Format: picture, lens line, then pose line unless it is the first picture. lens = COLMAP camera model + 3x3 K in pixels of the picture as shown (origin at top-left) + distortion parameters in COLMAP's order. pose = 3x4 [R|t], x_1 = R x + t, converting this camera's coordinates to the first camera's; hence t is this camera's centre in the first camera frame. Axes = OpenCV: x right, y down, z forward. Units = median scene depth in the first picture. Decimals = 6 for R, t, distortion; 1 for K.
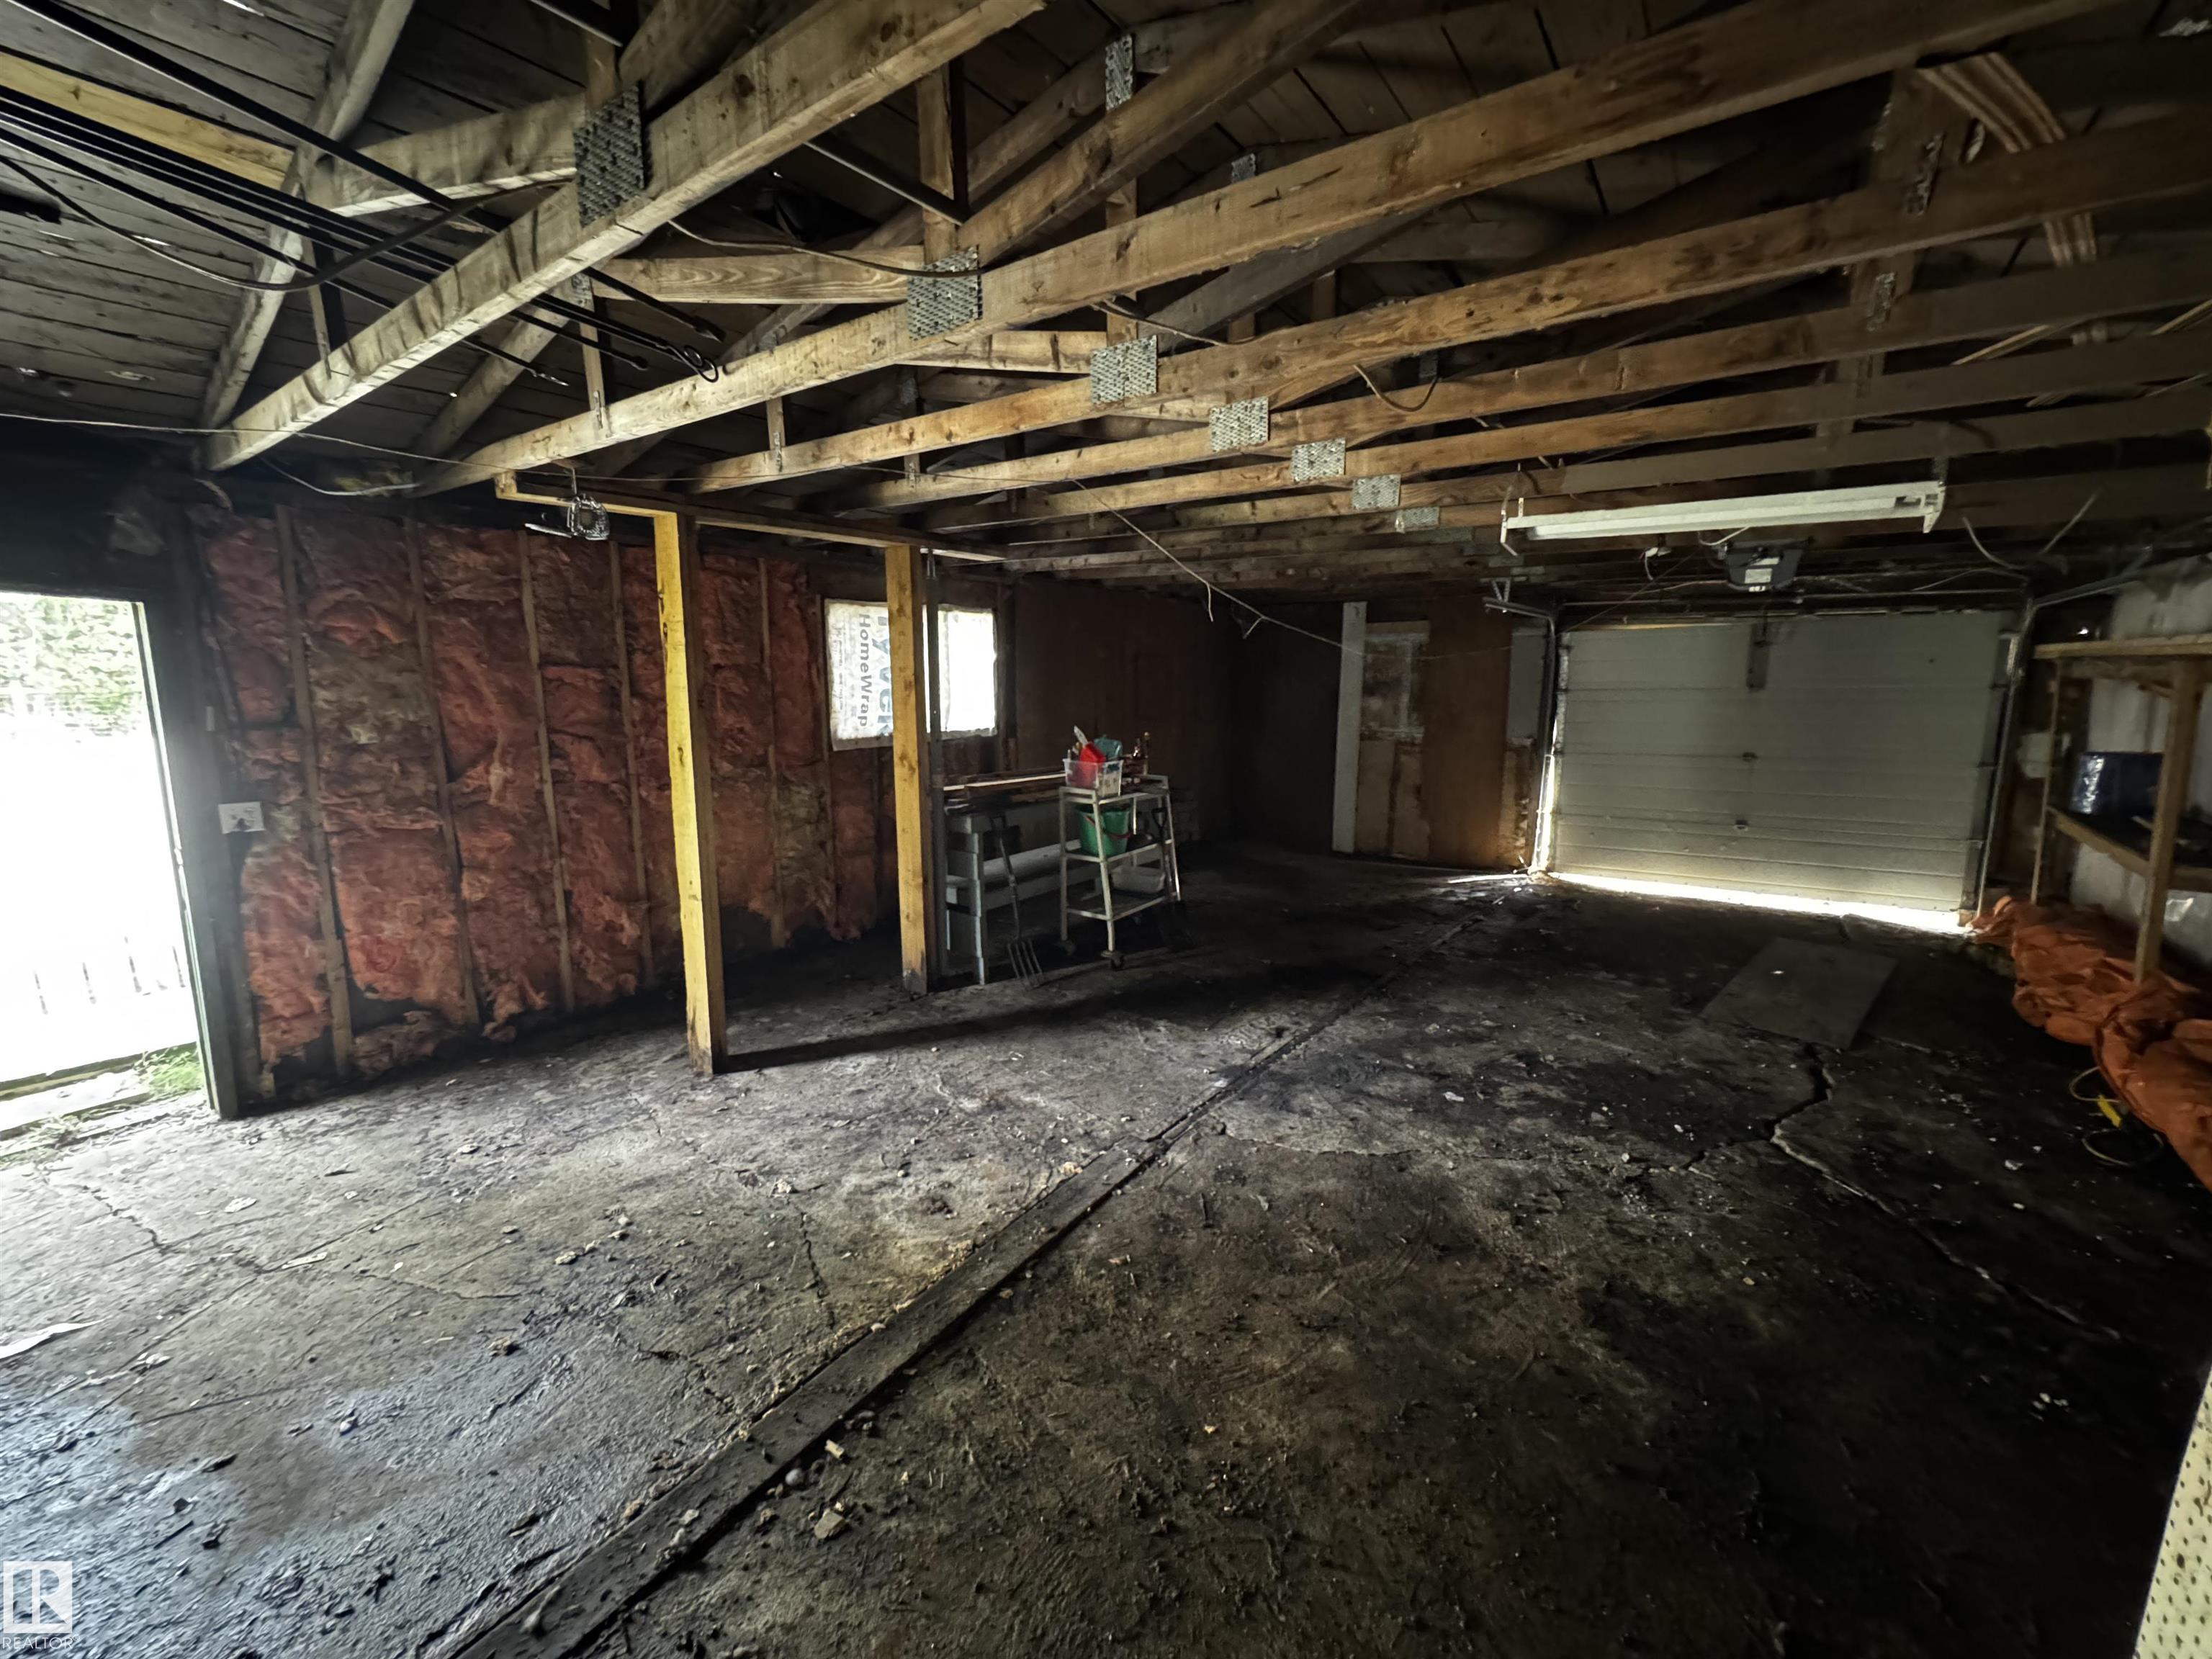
lens RADIAL K [[880.7, 0, 1107.0], [0, 880.7, 834.2], [0, 0, 1]] dist [-0.004879, 0.000738]
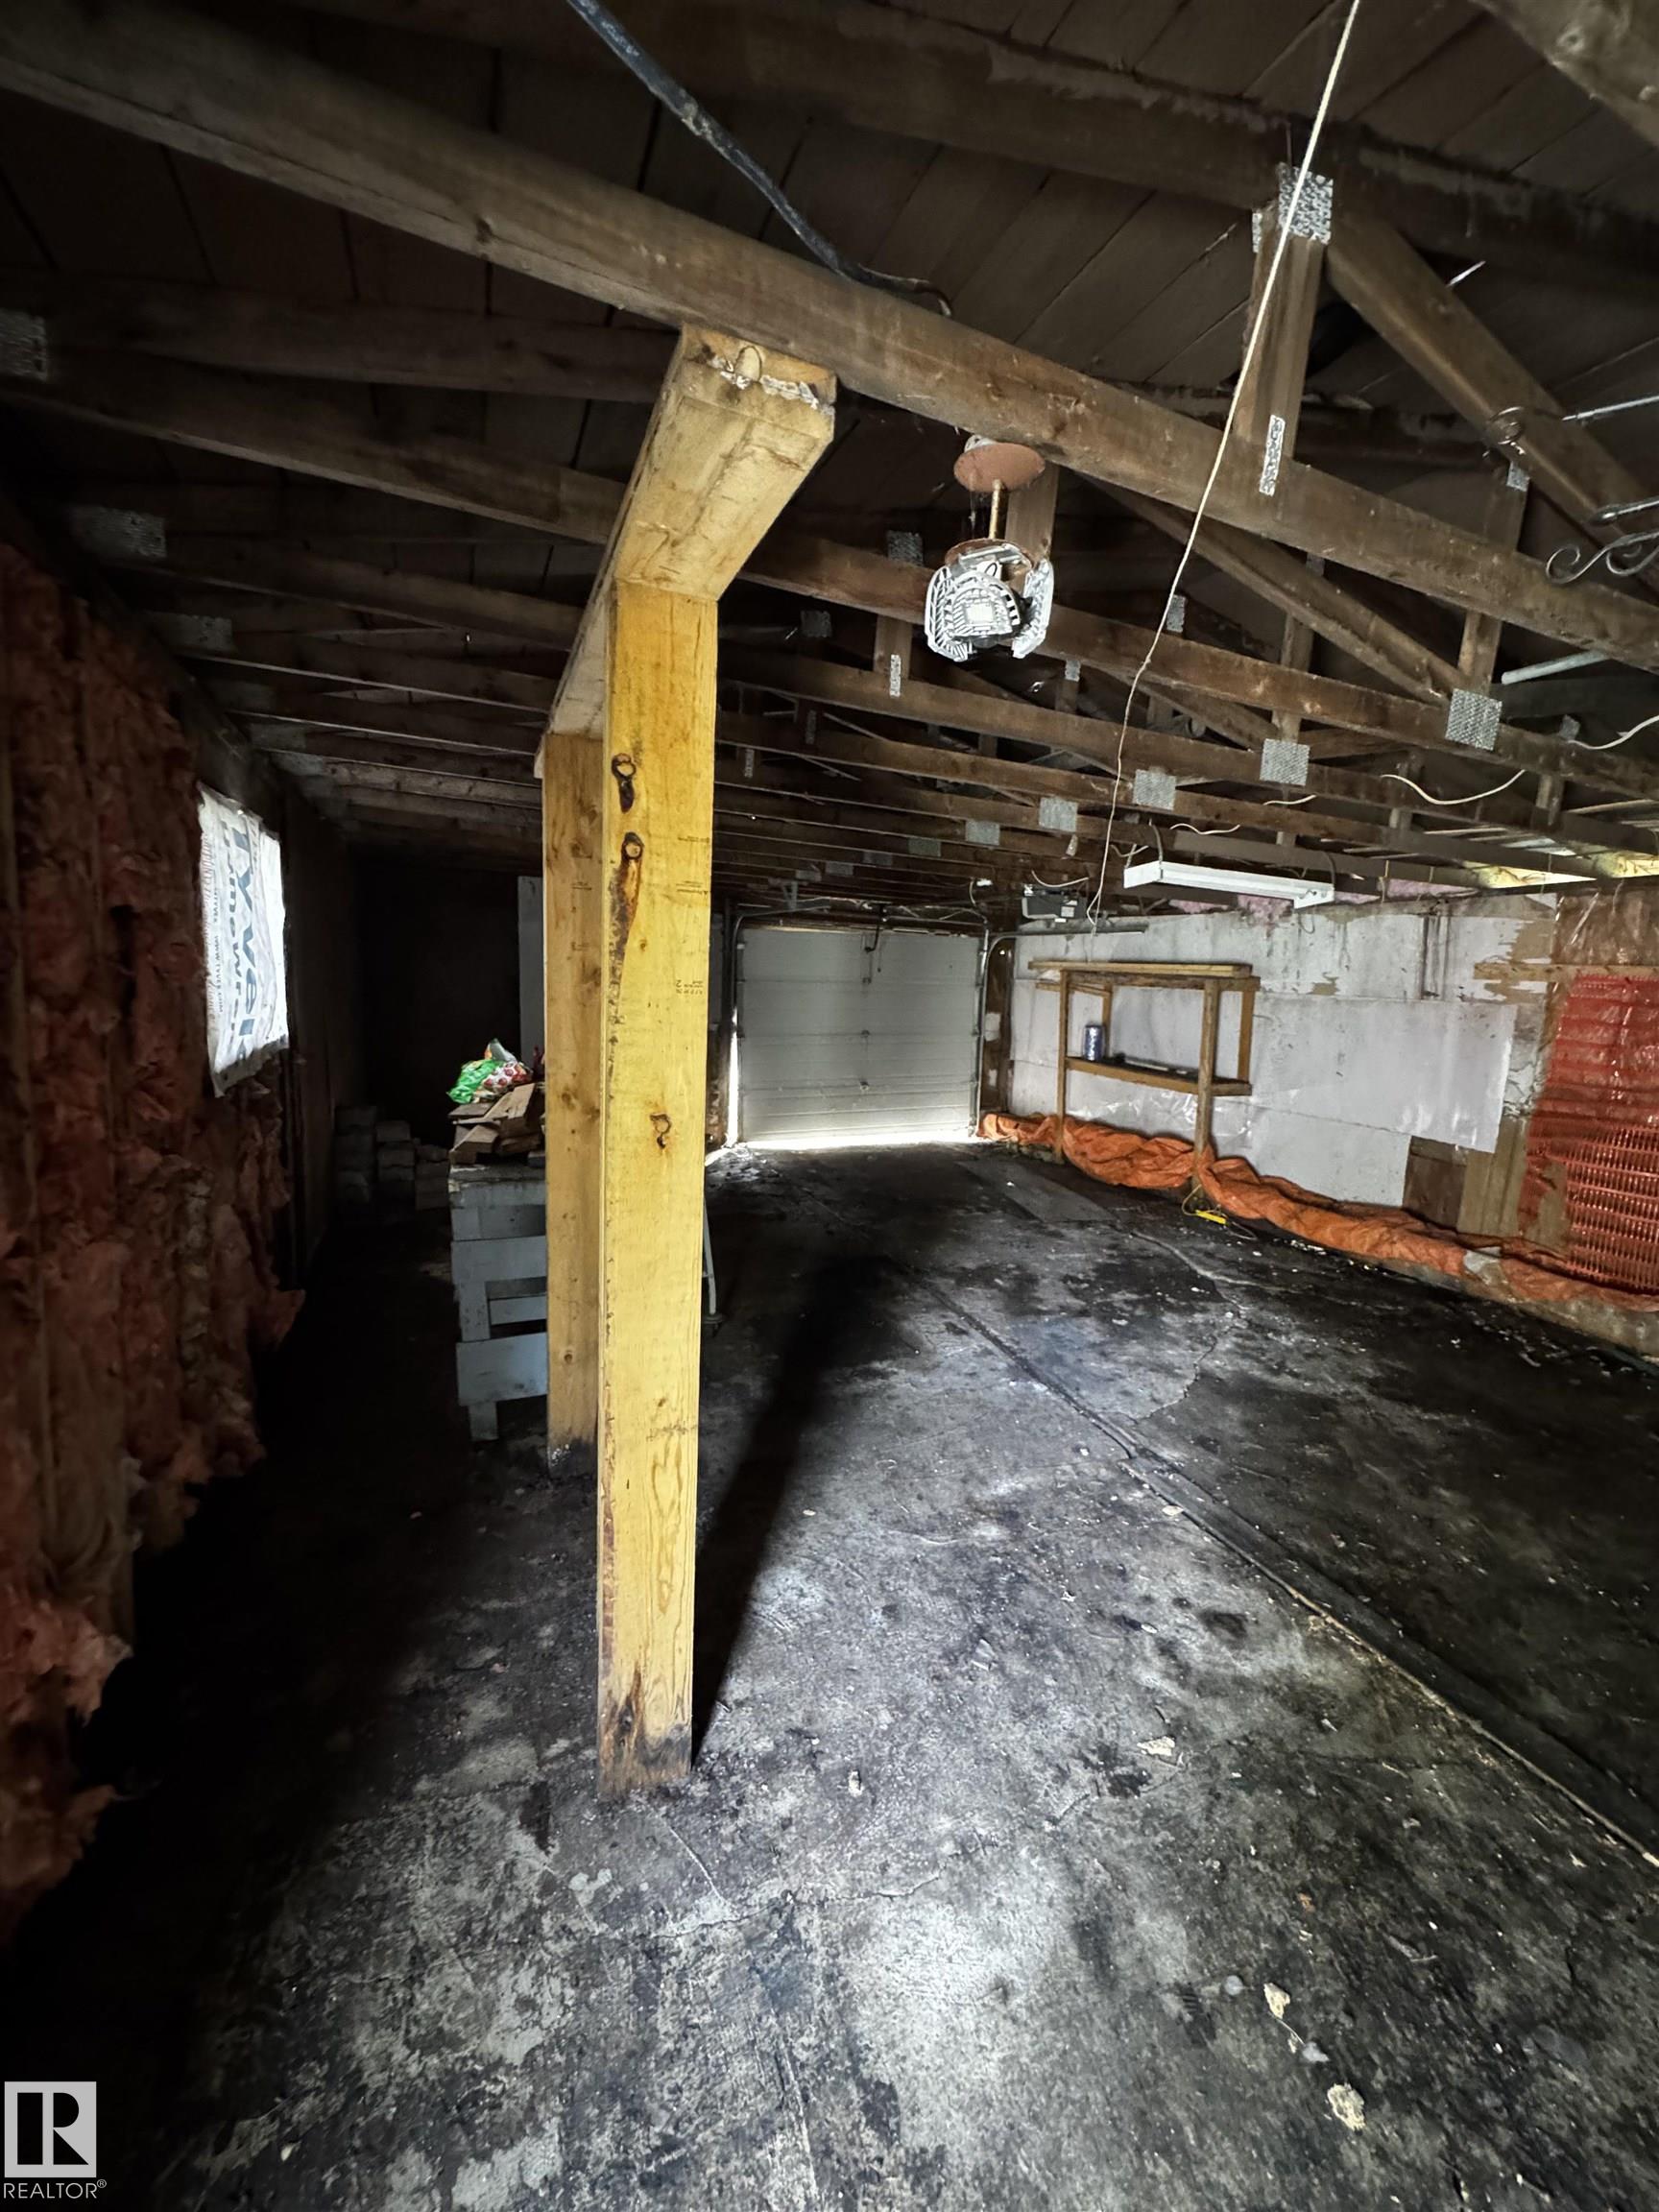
lens RADIAL K [[880.7, 0, 831.9], [0, 880.7, 1105.9], [0, 0, 1]] dist [-0.004879, 0.000738]
pose [[0.499950, -0.108054, 0.859287, -0.831988], [0.112330, 0.991896, 0.059374, -0.120221], [-0.858738, 0.066840, 0.508036, 0.696293]]
